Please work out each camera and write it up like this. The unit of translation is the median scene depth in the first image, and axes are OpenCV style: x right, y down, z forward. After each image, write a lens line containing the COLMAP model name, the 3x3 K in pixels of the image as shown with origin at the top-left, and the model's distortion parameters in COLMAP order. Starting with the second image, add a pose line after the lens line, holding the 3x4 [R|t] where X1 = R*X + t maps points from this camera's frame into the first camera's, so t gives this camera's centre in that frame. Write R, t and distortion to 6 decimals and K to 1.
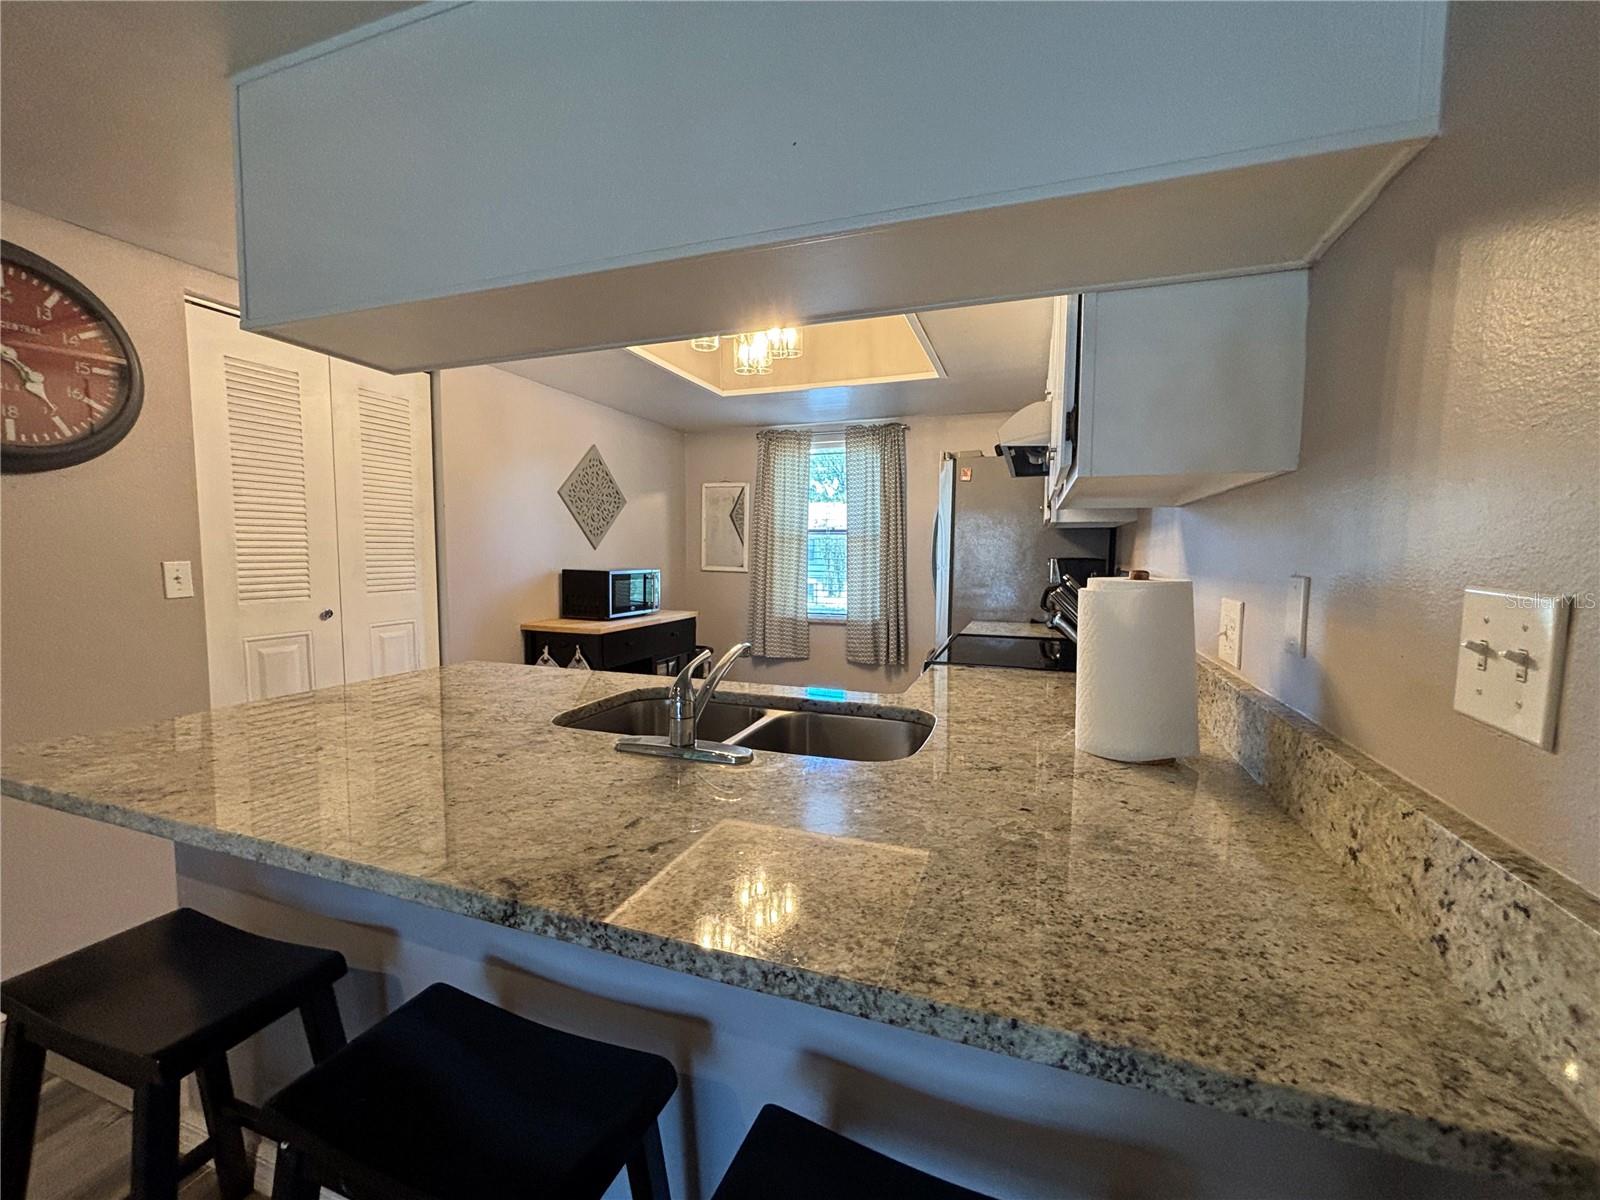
lens RADIAL K [[636.6, 0, 800.0], [0, 636.6, 600.0], [0, 0, 1]] dist [-0.001197, 0.000092]
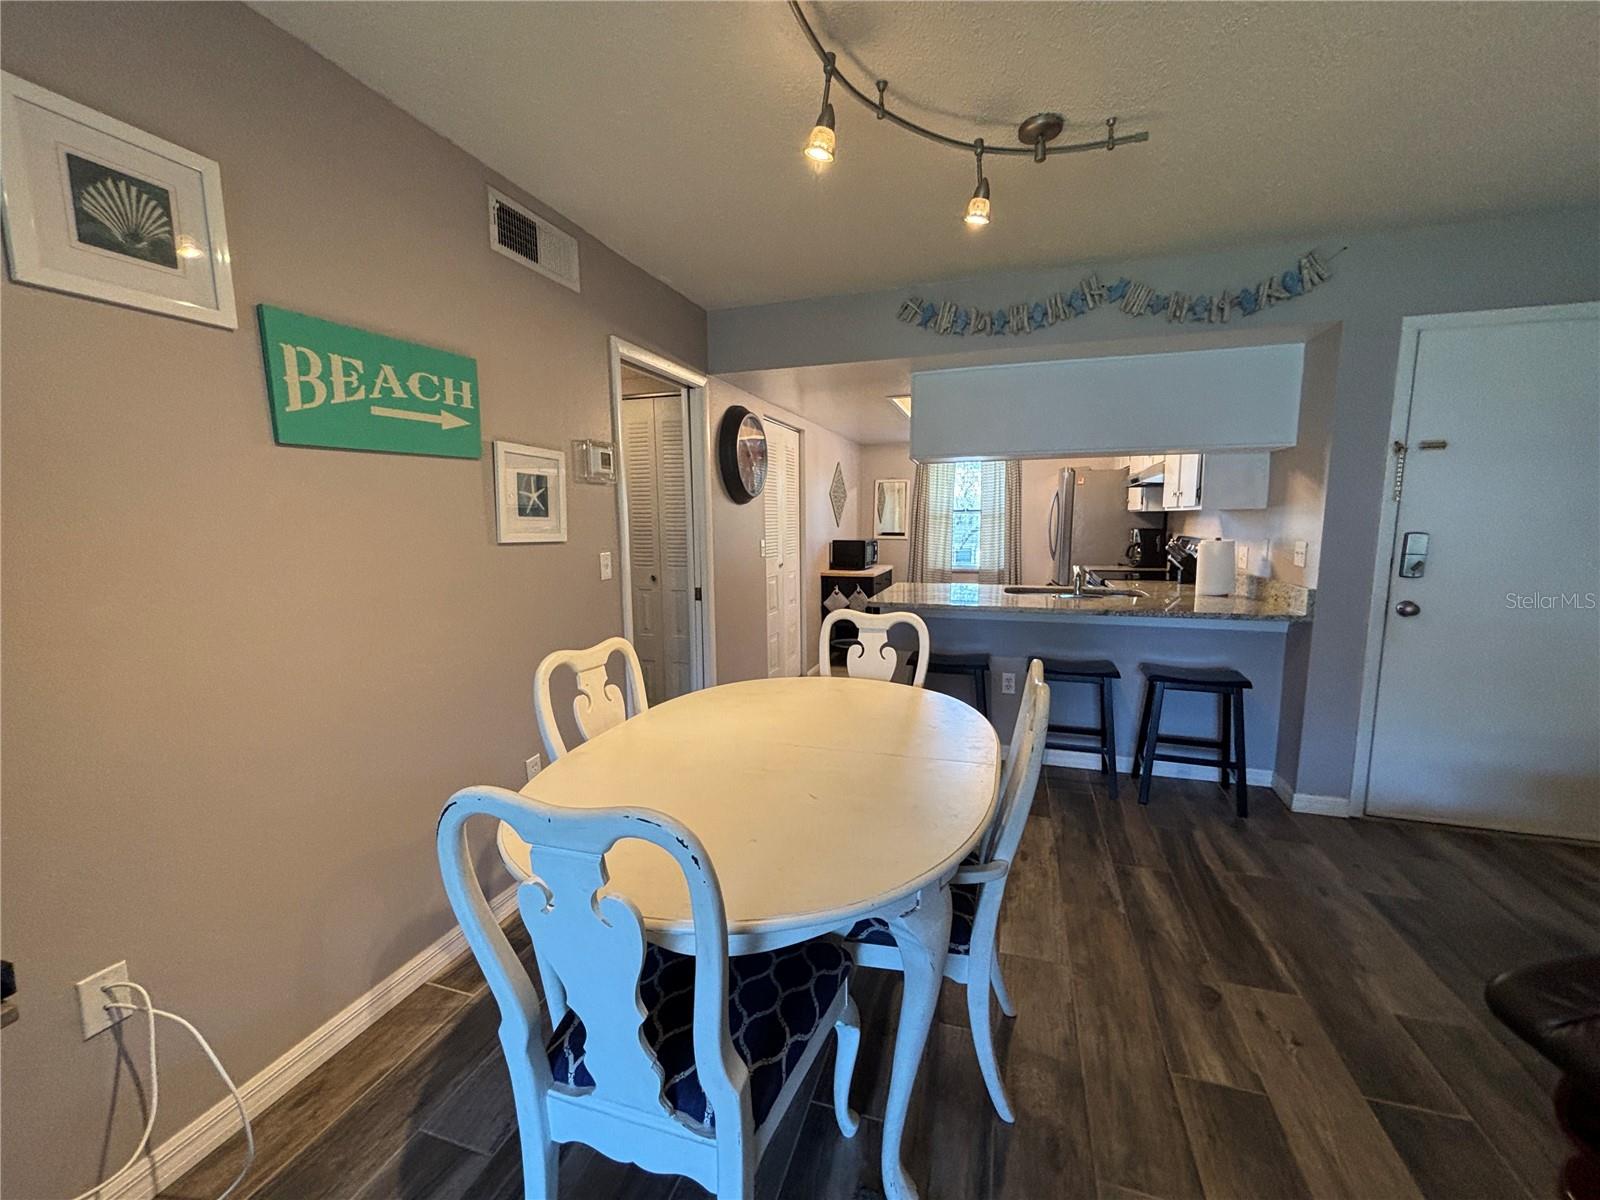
lens RADIAL K [[647.7, 0, 802.1], [0, 647.7, 600.4], [0, 0, 1]] dist [-0.002012, -0.000141]
pose [[0.998902, -0.020576, 0.042083, -0.465844], [0.018268, 0.998346, 0.054515, 0.014339], [-0.043136, -0.053686, 0.997626, -0.596540]]
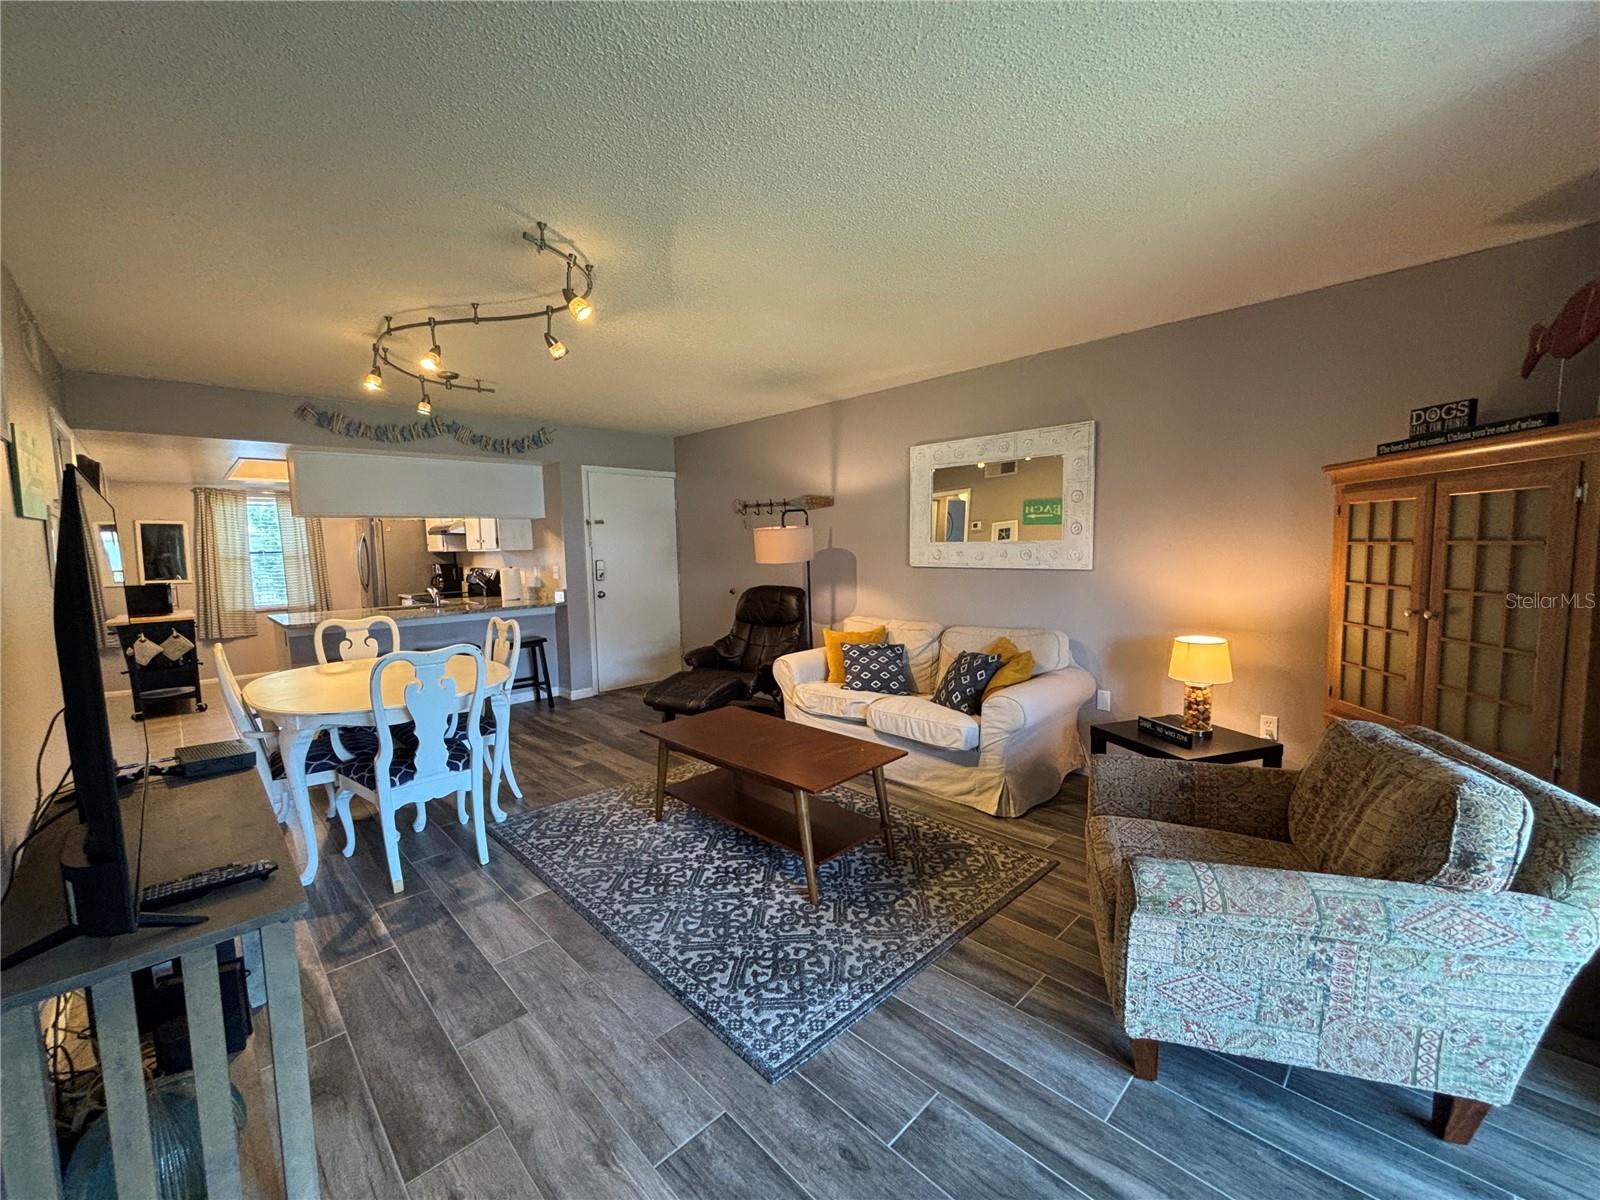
lens RADIAL K [[636.6, 0, 800.0], [0, 636.6, 600.0], [0, 0, 1]] dist [-0.001197, 0.000092]
pose [[0.419490, -0.095820, 0.902689, -0.949511], [0.090194, 0.993892, 0.063587, 0.031861], [-0.903268, 0.054743, 0.425570, -0.999238]]
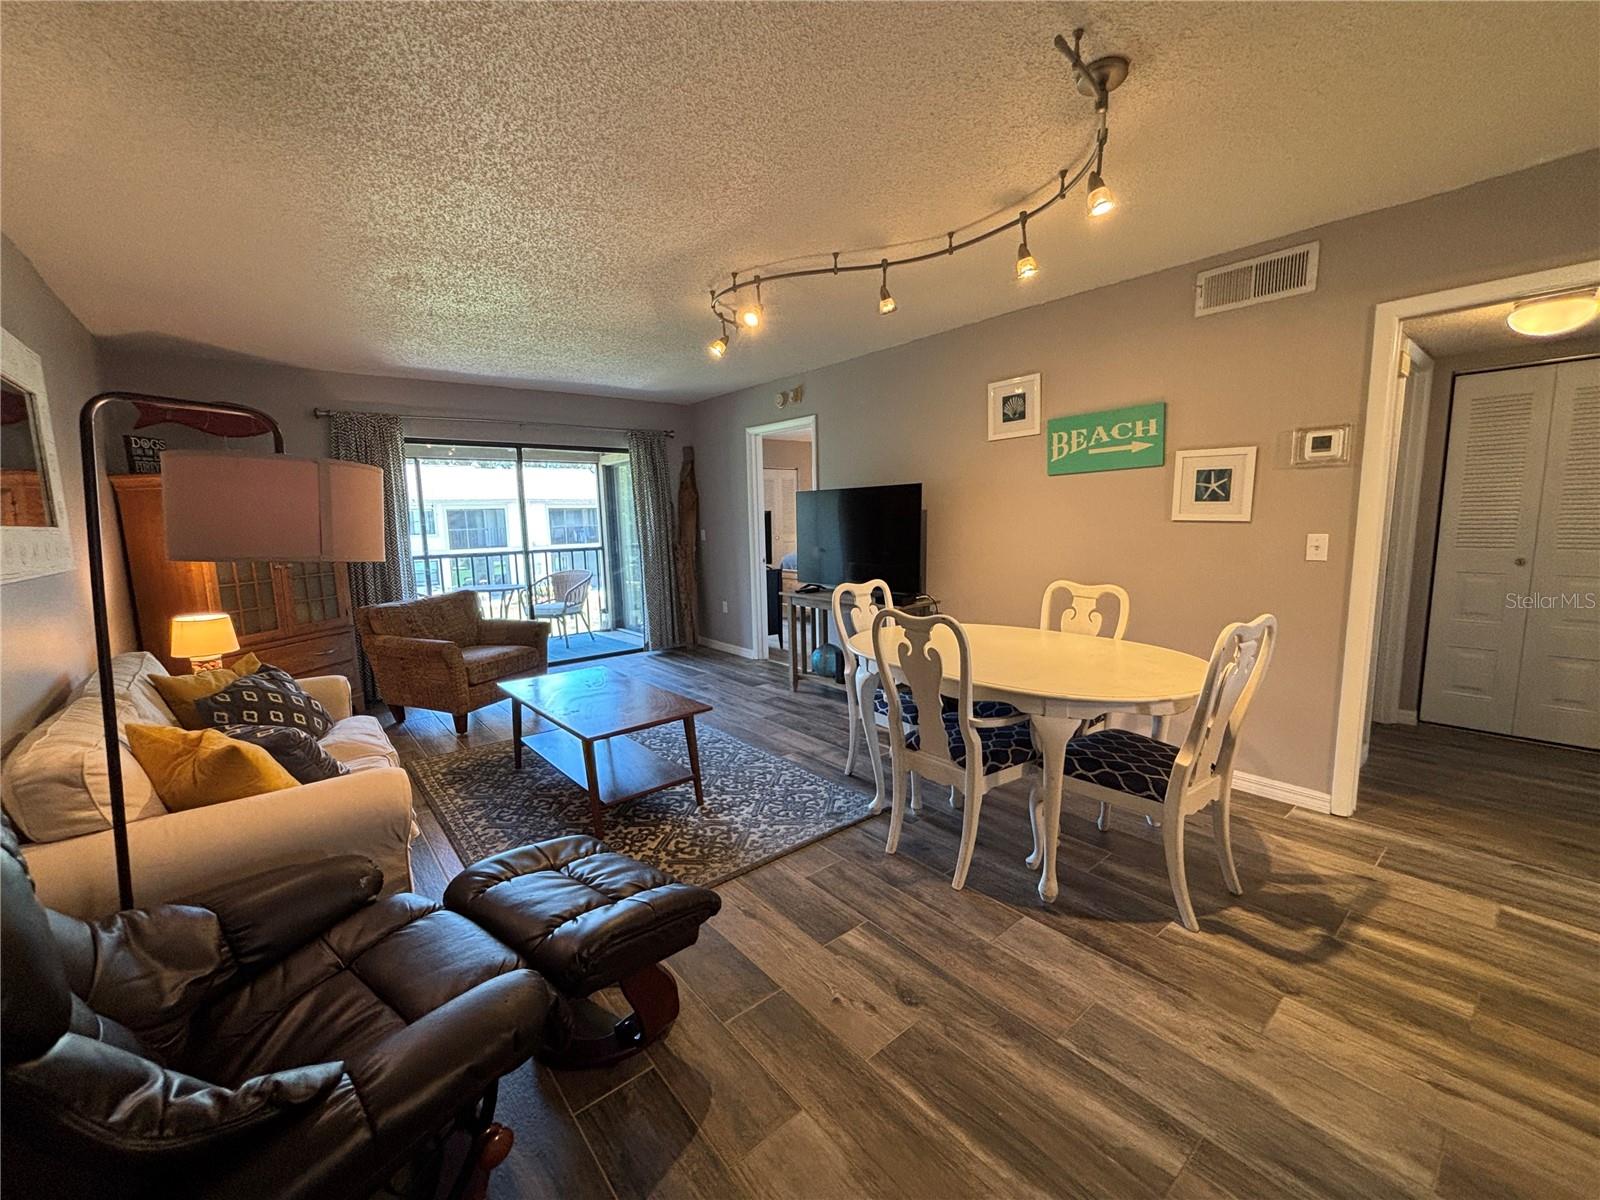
lens RADIAL K [[647.7, 0, 802.1], [0, 647.7, 600.4], [0, 0, 1]] dist [-0.002012, -0.000141]
pose [[-0.494166, 0.123848, -0.860501, 0.224988], [-0.041891, 0.985259, 0.165861, -0.023902], [0.868358, 0.118011, -0.481693, -0.051349]]
